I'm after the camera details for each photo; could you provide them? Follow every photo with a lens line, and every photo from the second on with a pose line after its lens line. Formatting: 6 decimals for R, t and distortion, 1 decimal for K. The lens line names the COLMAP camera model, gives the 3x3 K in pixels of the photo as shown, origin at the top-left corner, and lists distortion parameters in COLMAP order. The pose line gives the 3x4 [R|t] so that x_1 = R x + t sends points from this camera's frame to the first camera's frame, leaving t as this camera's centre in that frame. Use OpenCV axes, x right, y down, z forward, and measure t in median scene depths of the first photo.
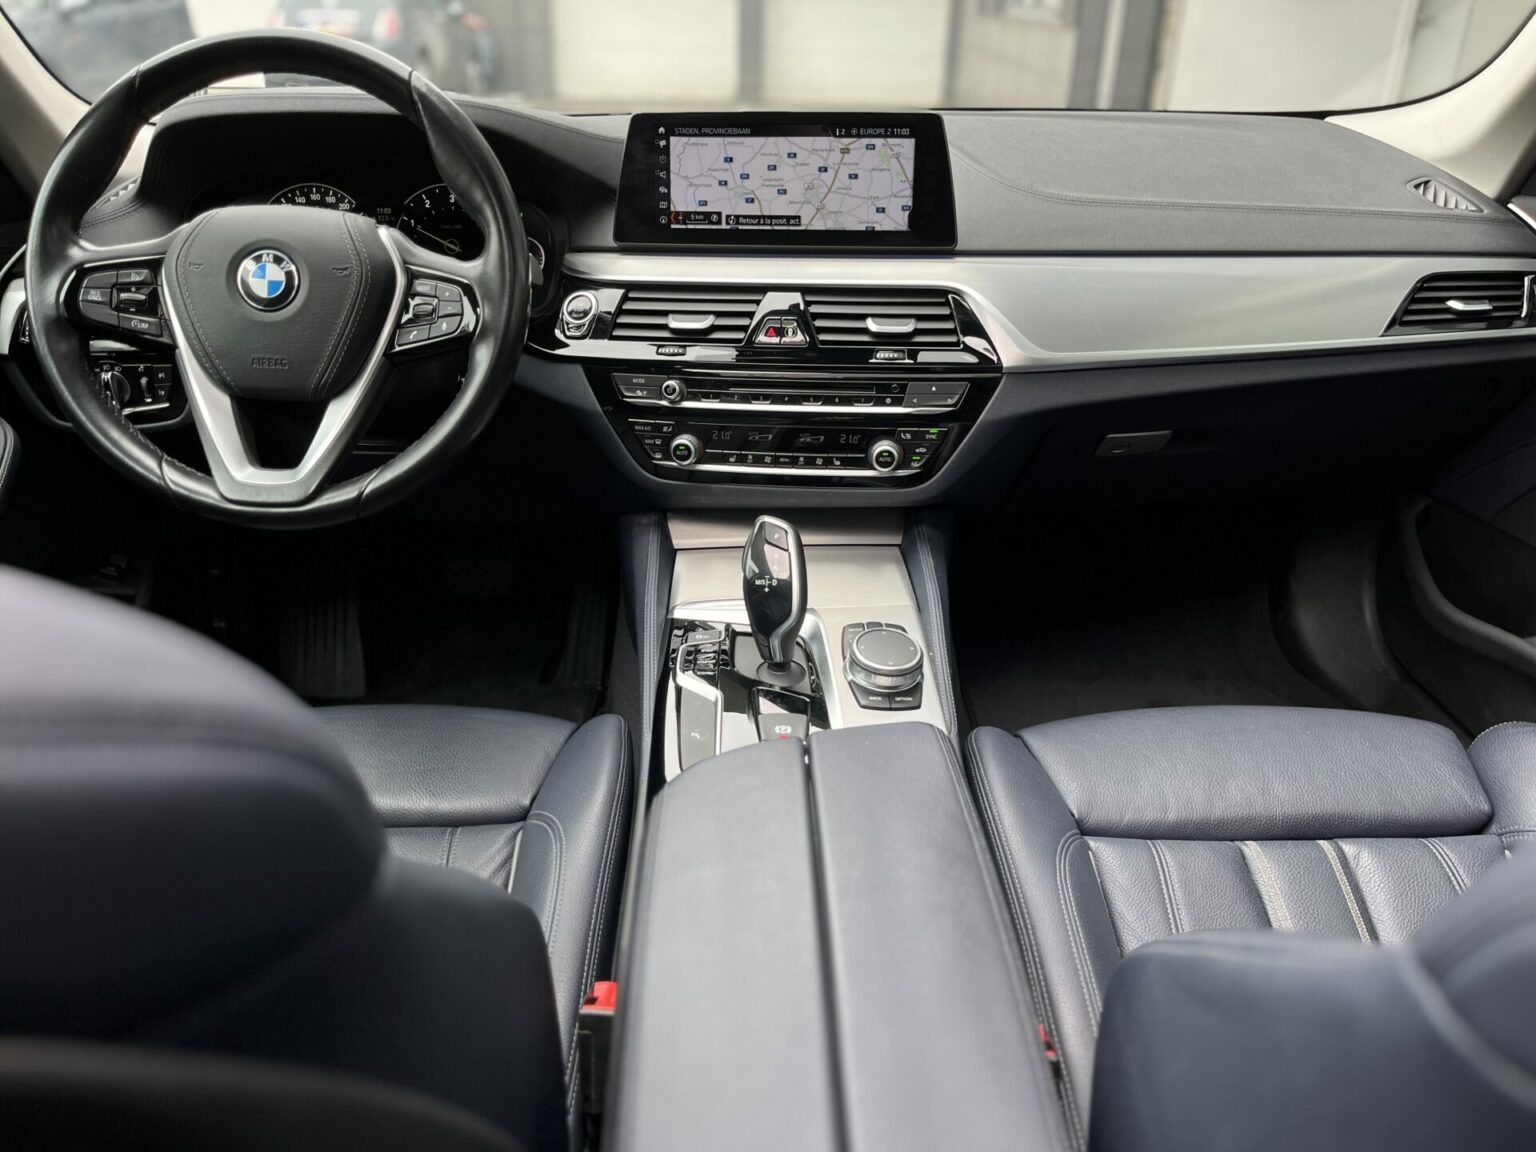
lens RADIAL K [[1173.5, 0, 768.0], [0, 1173.5, 576.0], [0, 0, 1]] dist [0.016271, 0.008482]
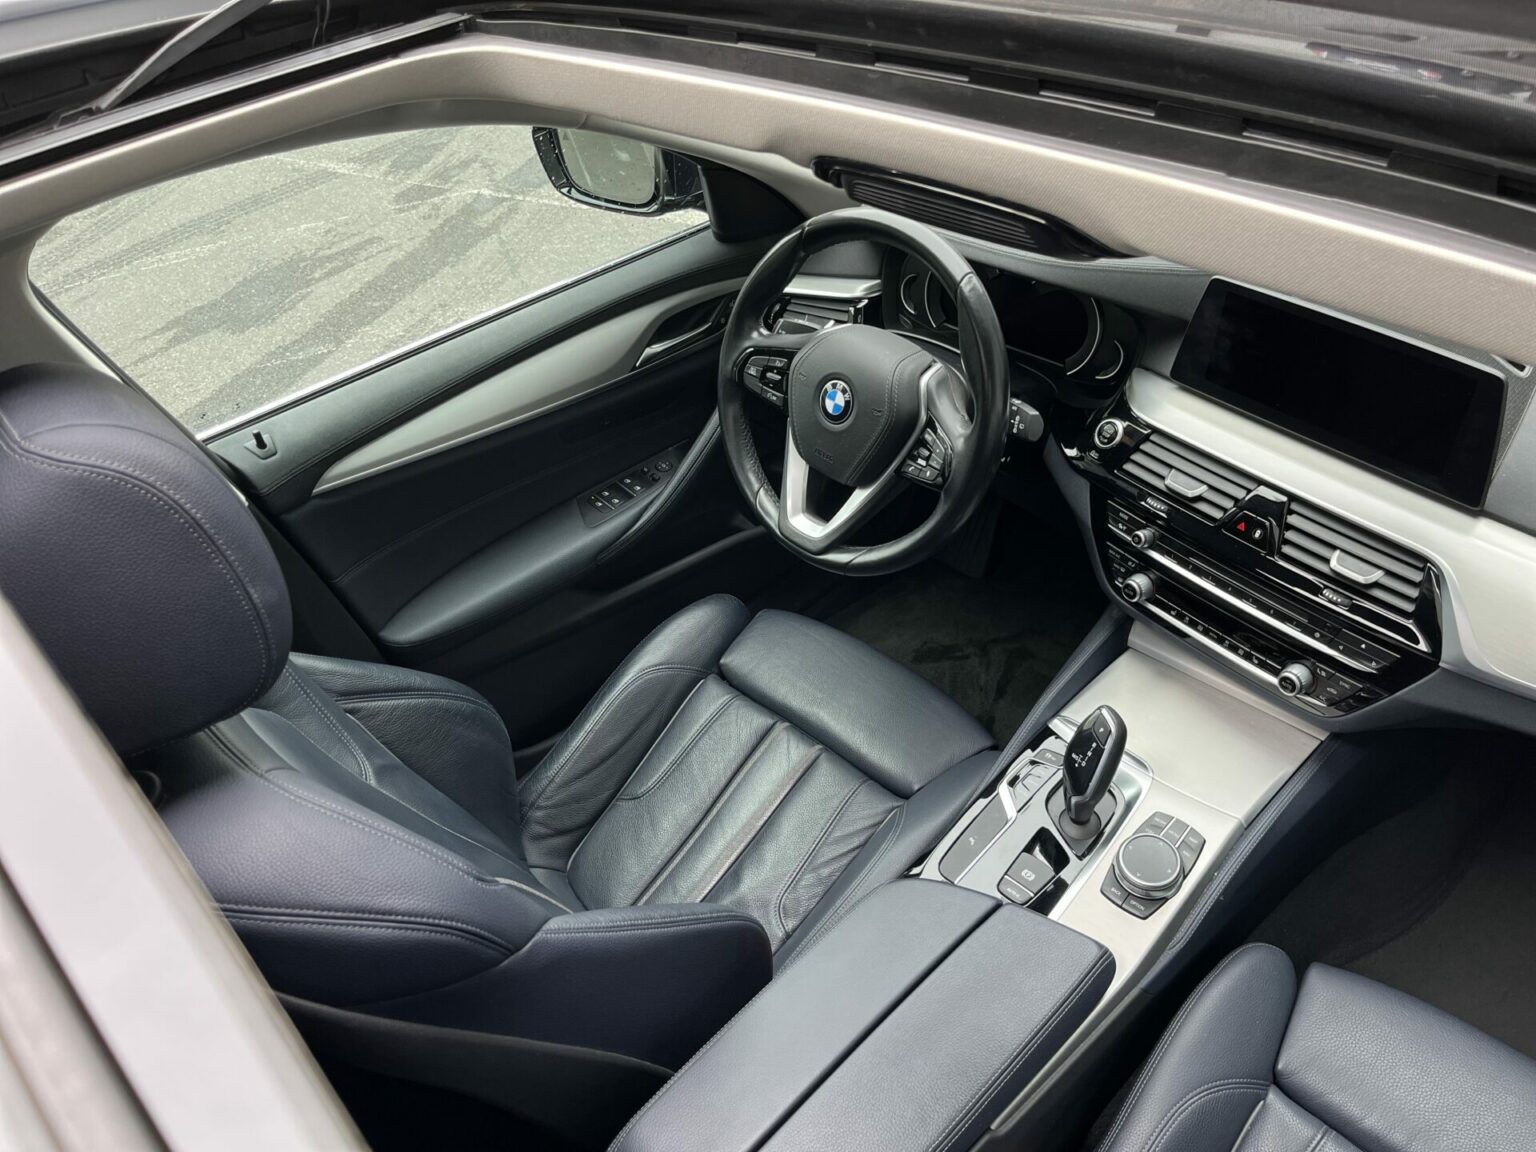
lens RADIAL K [[1149.9, 0, 771.9], [0, 1149.9, 585.3], [0, 0, 1]] dist [0.093834, -0.138600]
pose [[0.694383, 0.415349, -0.587637, 0.389934], [-0.227409, 0.901418, 0.368415, -0.504011], [0.682728, -0.122187, 0.720384, -0.061417]]
